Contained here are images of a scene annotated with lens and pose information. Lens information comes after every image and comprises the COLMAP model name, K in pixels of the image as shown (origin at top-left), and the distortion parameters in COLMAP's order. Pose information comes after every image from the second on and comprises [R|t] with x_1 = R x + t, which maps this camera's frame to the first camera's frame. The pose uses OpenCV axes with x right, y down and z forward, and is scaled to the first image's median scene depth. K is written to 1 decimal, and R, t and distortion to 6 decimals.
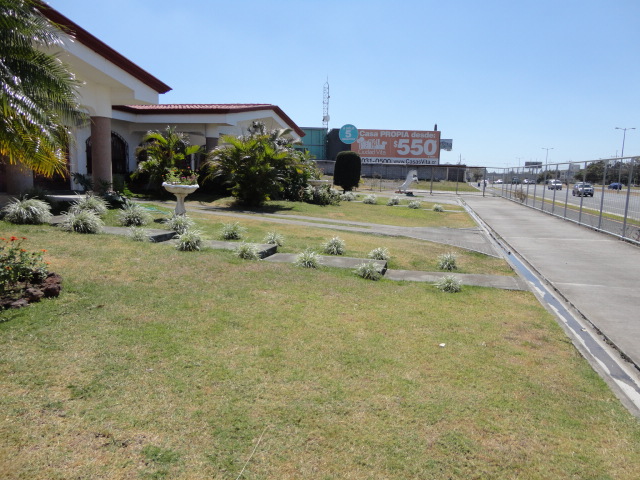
lens RADIAL K [[465.7, 0, 320.0], [0, 465.7, 240.0], [0, 0, 1]] dist [-0.018010, 0.009751]
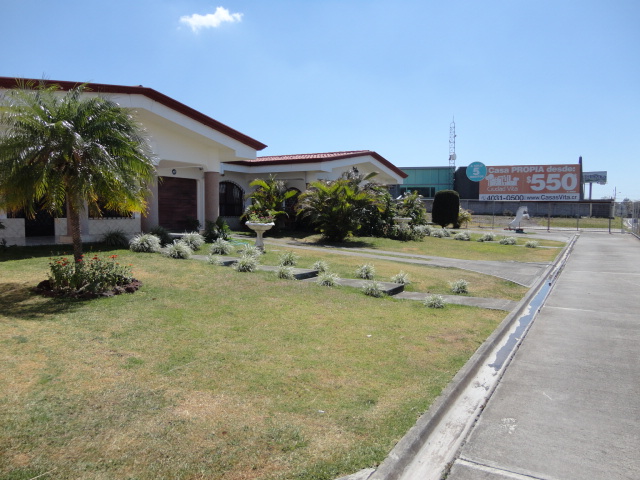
lens RADIAL K [[465.7, 0, 320.0], [0, 465.7, 240.0], [0, 0, 1]] dist [-0.018010, 0.009751]
pose [[0.958429, -0.003389, -0.285310, 0.136586], [-0.020796, 0.996440, -0.081695, 0.016396], [0.284572, 0.084233, 0.954947, -0.094517]]
